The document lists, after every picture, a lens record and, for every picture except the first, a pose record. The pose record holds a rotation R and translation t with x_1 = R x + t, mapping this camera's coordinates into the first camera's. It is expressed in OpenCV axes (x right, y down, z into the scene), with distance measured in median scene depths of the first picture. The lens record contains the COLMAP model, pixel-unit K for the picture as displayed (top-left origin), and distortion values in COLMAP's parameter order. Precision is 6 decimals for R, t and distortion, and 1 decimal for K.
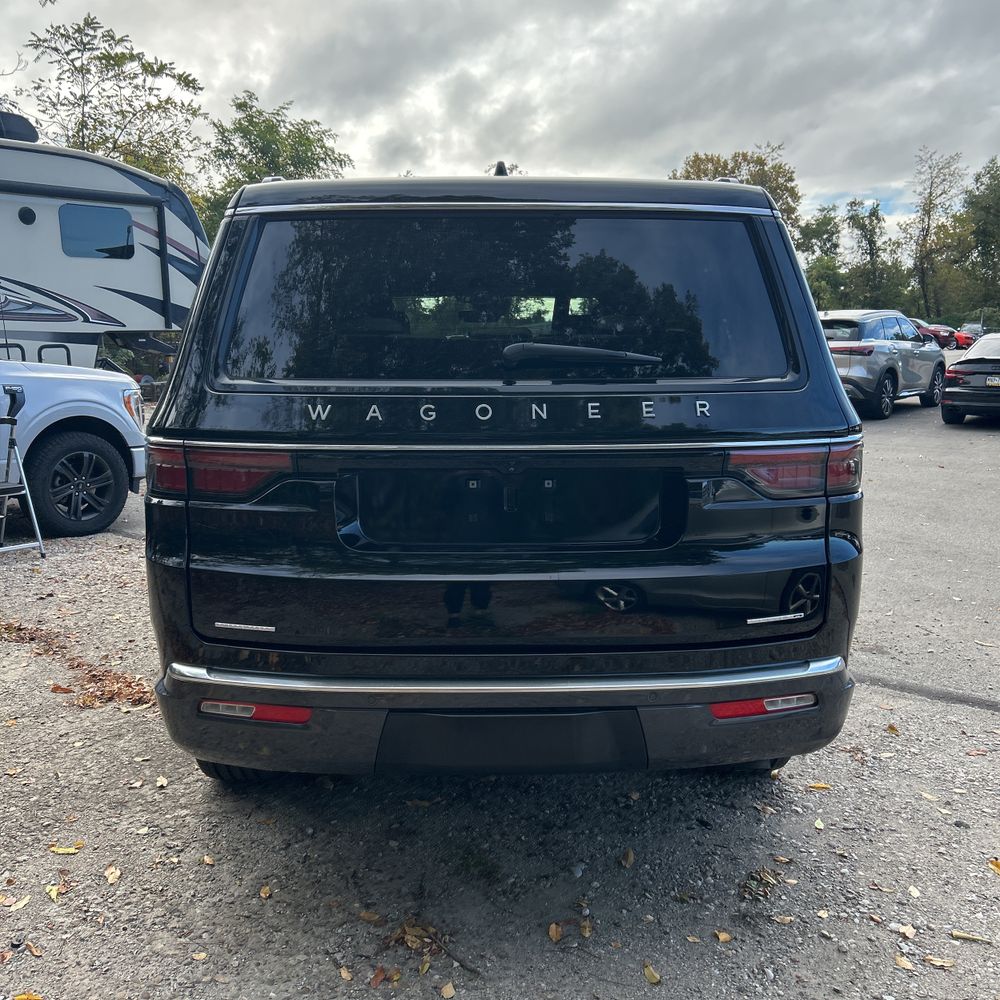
lens RADIAL K [[1026.4, 0, 490.0], [0, 1026.4, 511.4], [0, 0, 1]] dist [0.037431, -0.024094]
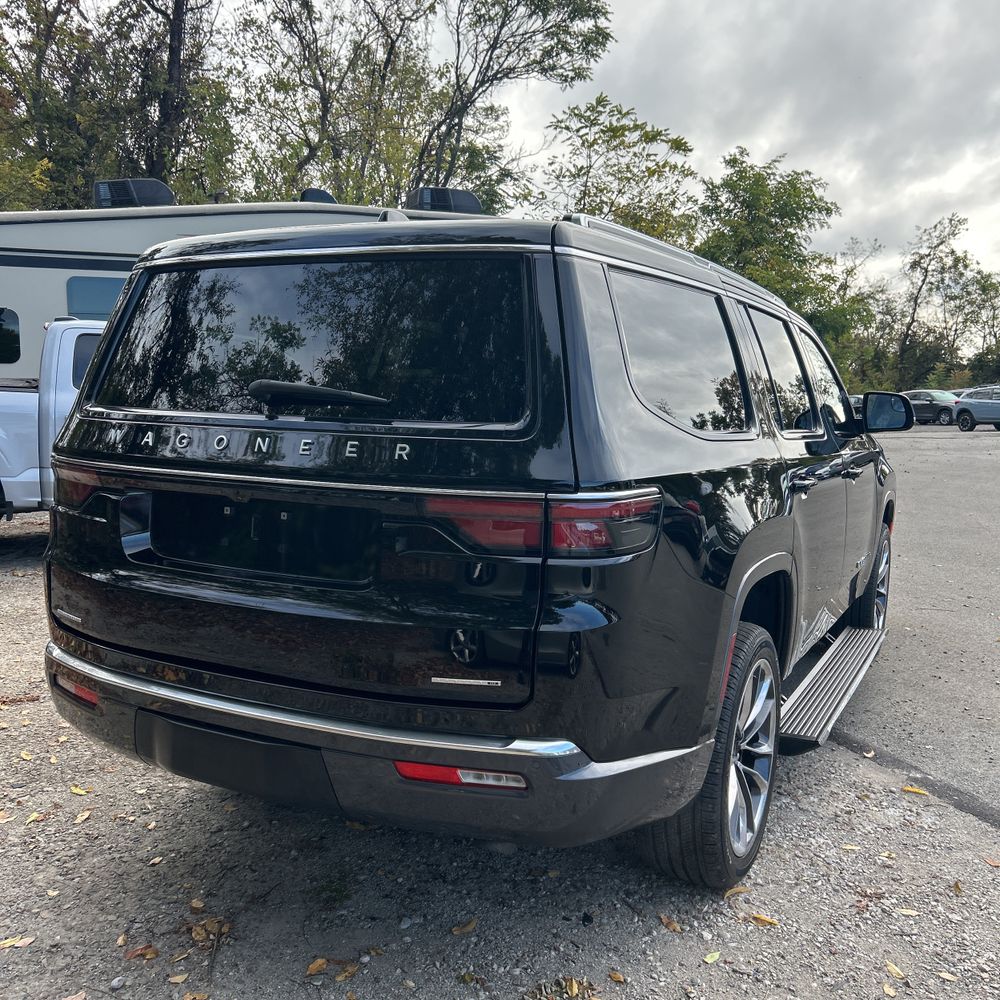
lens RADIAL K [[1026.4, 0, 490.0], [0, 1026.4, 511.4], [0, 0, 1]] dist [0.037431, -0.024094]
pose [[0.867482, 0.082913, -0.490511, 0.391109], [-0.106993, 0.994034, -0.021195, -0.016692], [0.485827, 0.070868, 0.871177, 0.104421]]
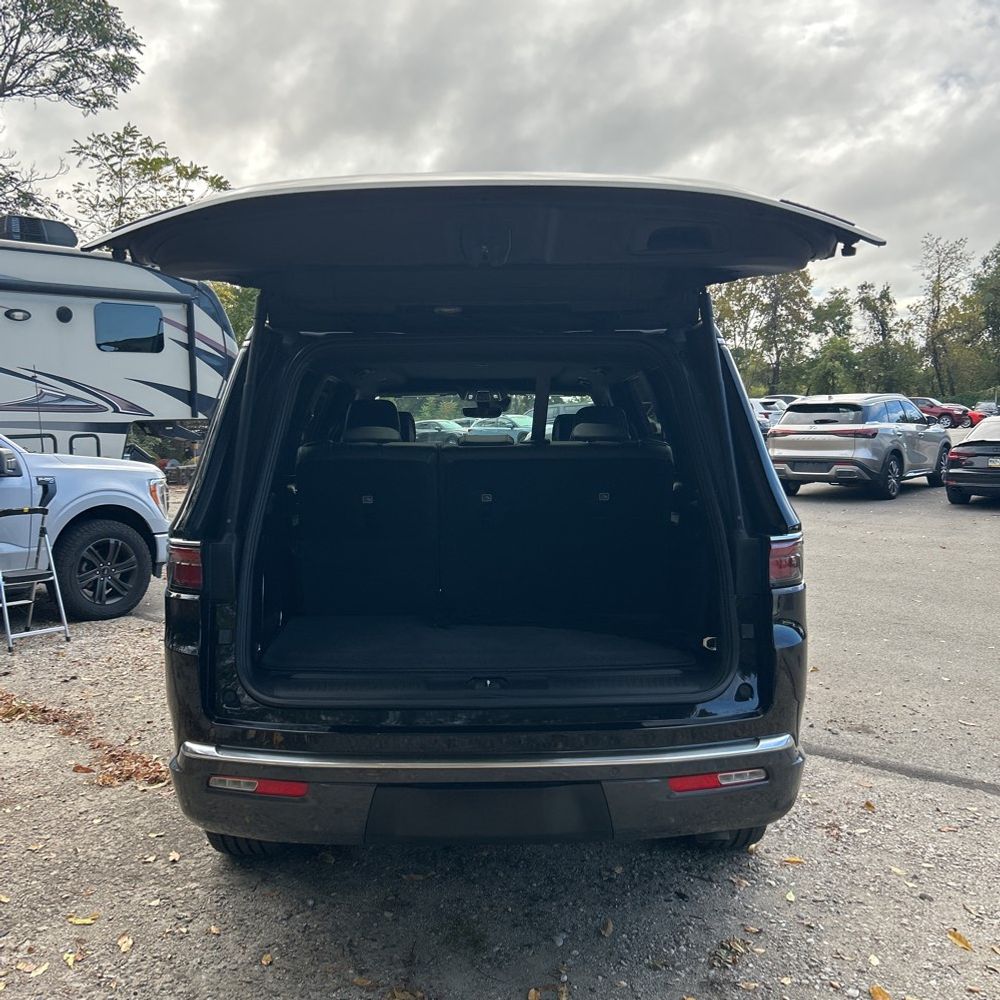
lens RADIAL K [[1029.3, 0, 498.6], [0, 1029.3, 487.7], [0, 0, 1]] dist [0.020427, 0.013522]
pose [[0.999897, -0.005127, -0.013424, 0.025501], [0.003791, 0.995210, -0.097691, -0.008593], [0.013861, 0.097630, 0.995126, -0.073109]]
